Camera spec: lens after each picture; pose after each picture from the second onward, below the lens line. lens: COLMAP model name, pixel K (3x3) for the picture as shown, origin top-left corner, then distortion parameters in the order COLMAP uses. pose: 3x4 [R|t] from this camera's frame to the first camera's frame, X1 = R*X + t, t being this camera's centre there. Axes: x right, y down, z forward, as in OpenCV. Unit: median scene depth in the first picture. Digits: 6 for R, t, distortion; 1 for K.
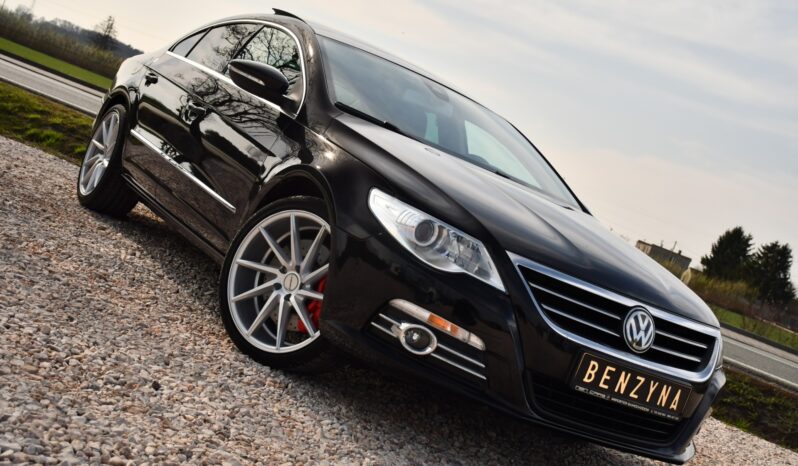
lens RADIAL K [[1067.1, 0, 400.0], [0, 1067.1, 232.8], [0, 0, 1]] dist [0.142125, 0.000000]
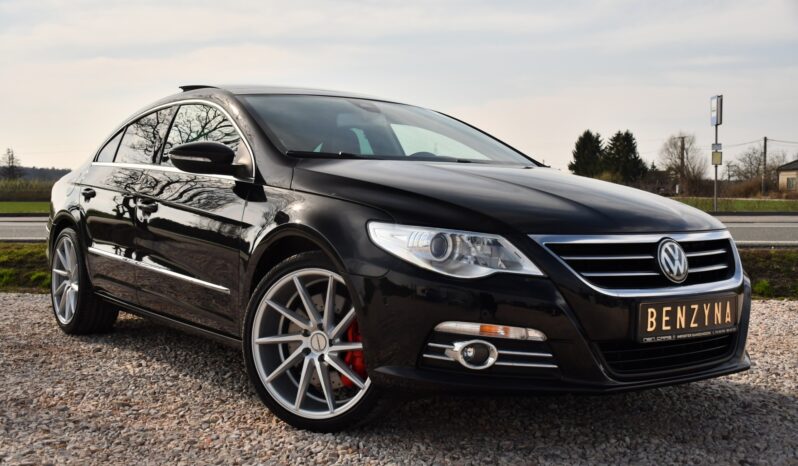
lens RADIAL K [[911.2, 0, 399.0], [0, 911.2, 231.7], [0, 0, 1]] dist [0.068282, 0.000000]
pose [[0.929610, -0.358076, 0.087219, -0.067985], [0.356920, 0.933683, 0.029041, -0.043848], [-0.091834, 0.004133, 0.995766, 0.163517]]
